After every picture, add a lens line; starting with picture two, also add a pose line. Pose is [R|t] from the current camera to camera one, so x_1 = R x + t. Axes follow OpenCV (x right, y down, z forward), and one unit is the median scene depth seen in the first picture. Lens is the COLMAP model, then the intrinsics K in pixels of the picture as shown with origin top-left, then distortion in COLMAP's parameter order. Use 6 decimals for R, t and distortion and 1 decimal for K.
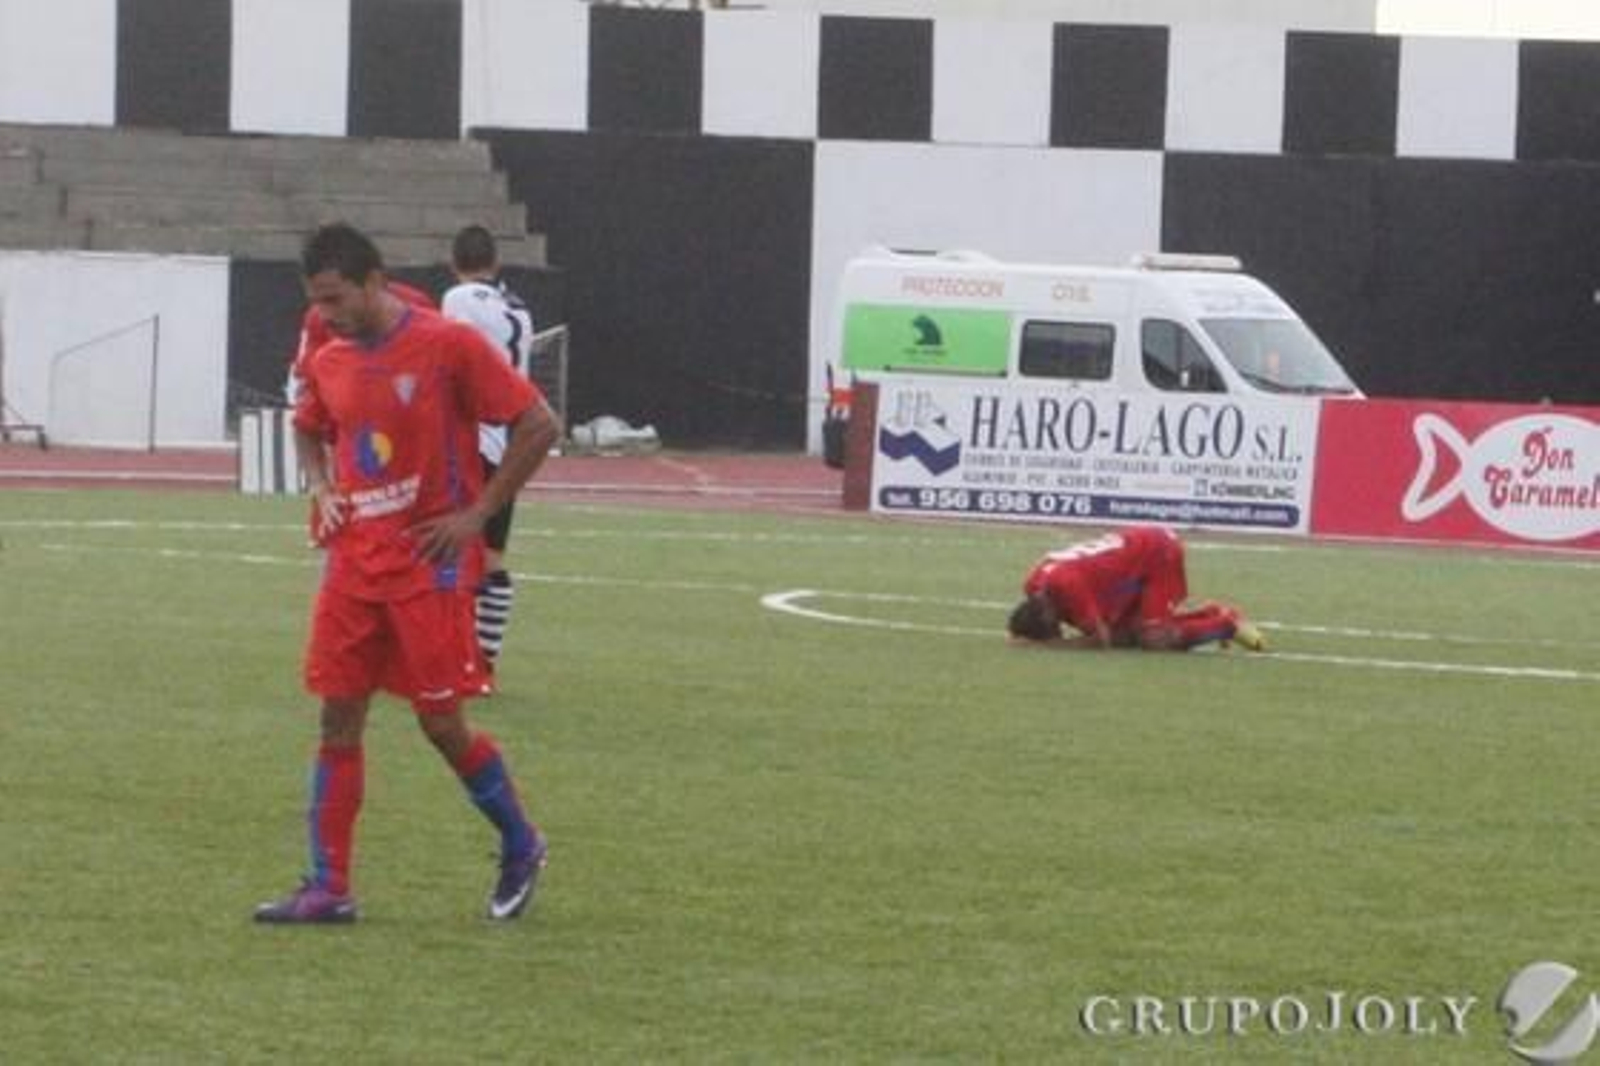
lens RADIAL K [[8073.4, 0, 800.0], [0, 8073.4, 533.0], [0, 0, 1]] dist [-0.188420, -8.653894]
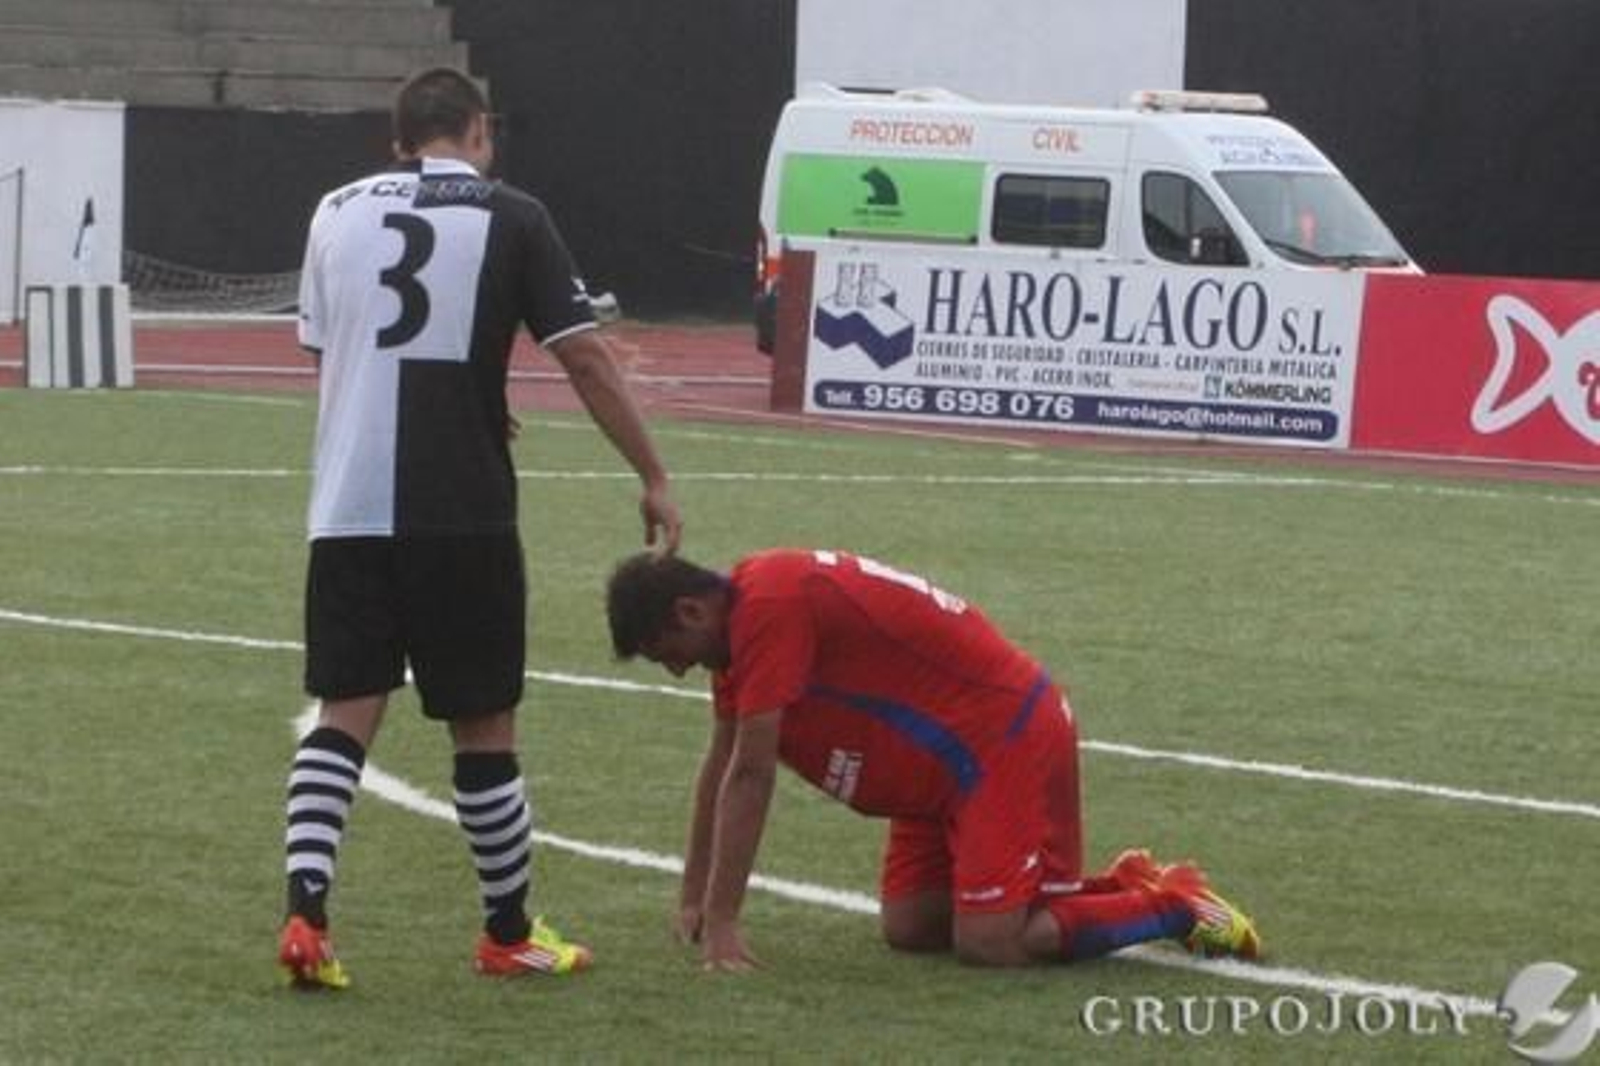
lens RADIAL K [[8073.4, 0, 800.0], [0, 8073.4, 533.0], [0, 0, 1]] dist [-0.188420, -8.653894]
pose [[0.999989, -0.000473, -0.004701, 0.012648], [0.000558, 0.999834, 0.018187, -0.005447], [0.004691, -0.018189, 0.999824, 0.205646]]
